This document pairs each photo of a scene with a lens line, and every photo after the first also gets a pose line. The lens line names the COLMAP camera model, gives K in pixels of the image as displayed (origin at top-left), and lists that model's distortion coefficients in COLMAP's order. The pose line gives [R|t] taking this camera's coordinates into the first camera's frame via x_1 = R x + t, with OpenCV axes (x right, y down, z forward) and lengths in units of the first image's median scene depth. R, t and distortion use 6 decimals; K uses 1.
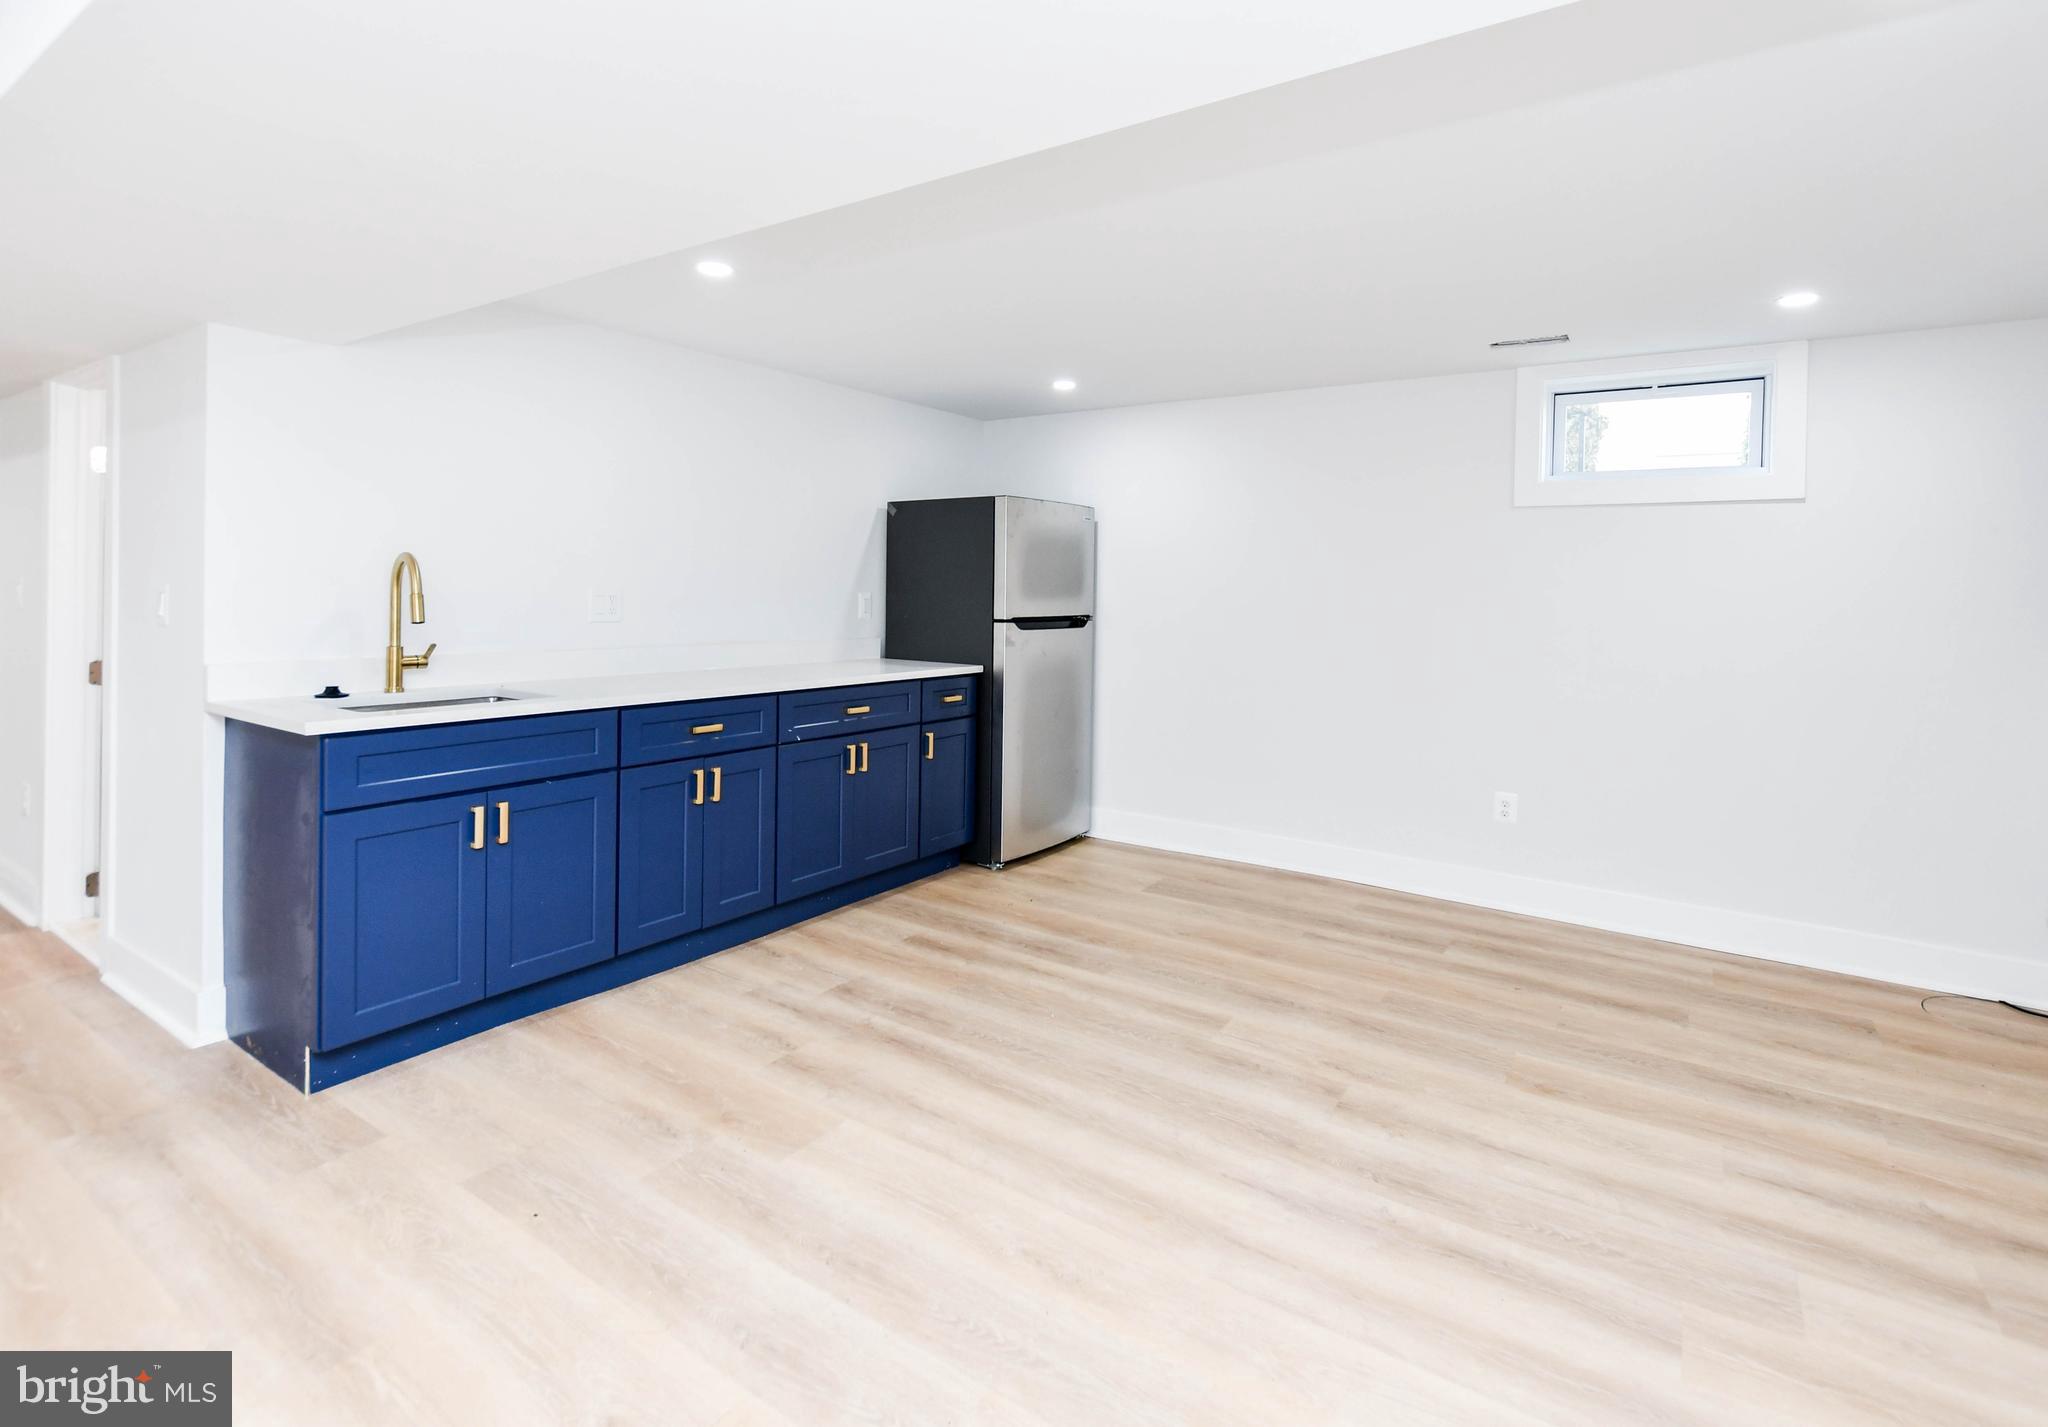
lens RADIAL K [[998.1, 0, 1071.8], [0, 998.1, 615.4], [0, 0, 1]] dist [-0.000932, -0.000671]
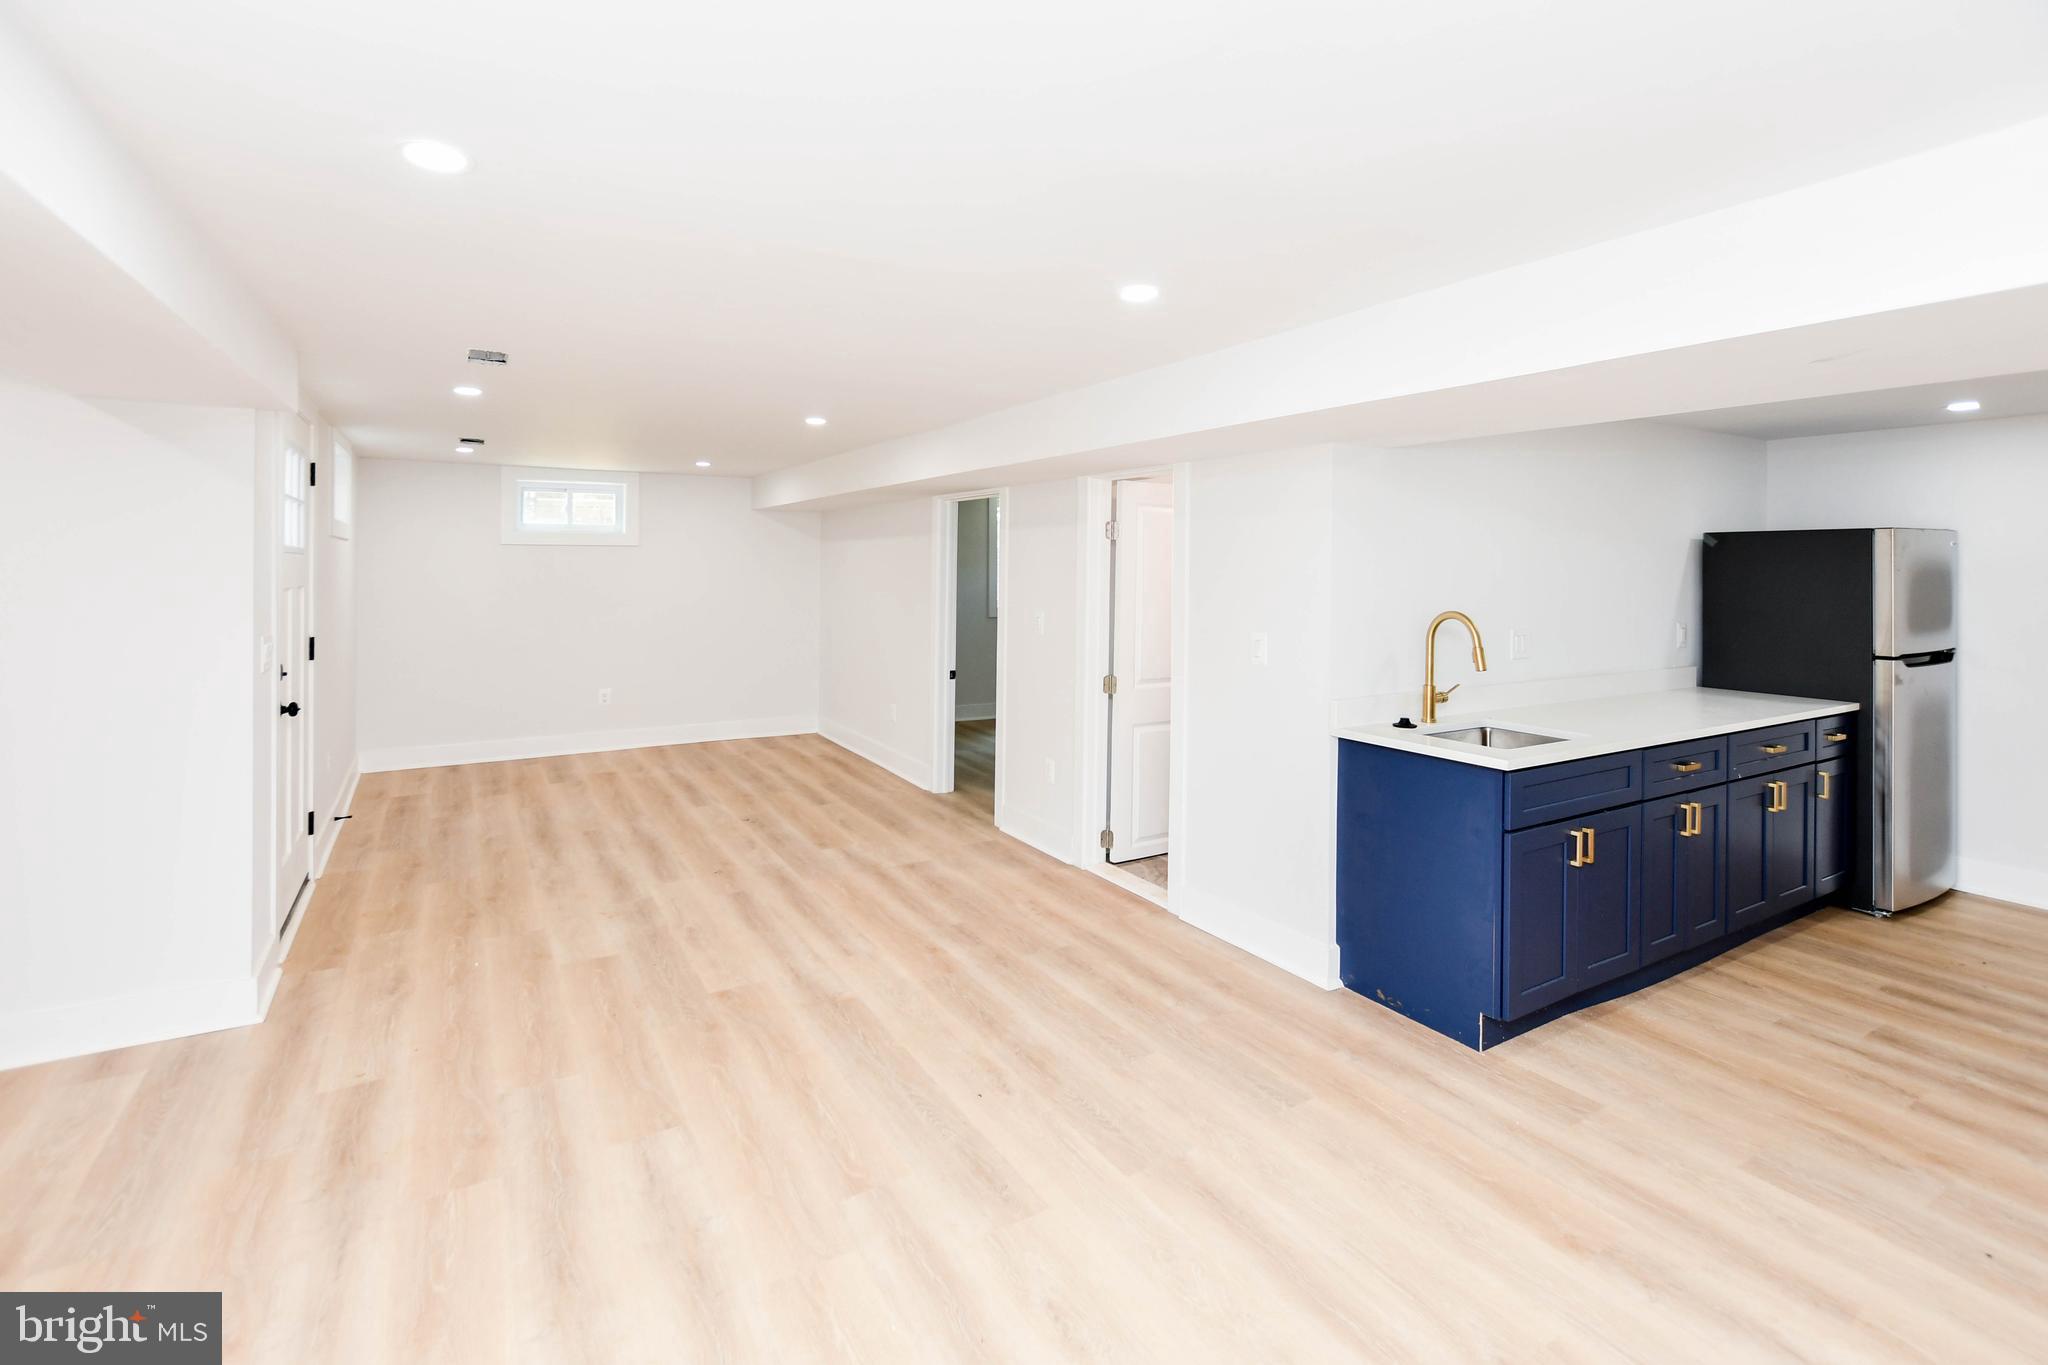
lens RADIAL K [[940.7, 0, 984.4], [0, 940.7, 573.6], [0, 0, 1]] dist [-0.002730, -0.000091]
pose [[0.889115, -0.012126, -0.457523, -0.556238], [-0.000186, 0.999639, -0.026855, -0.066670], [0.457684, 0.023963, 0.888792, -0.259922]]
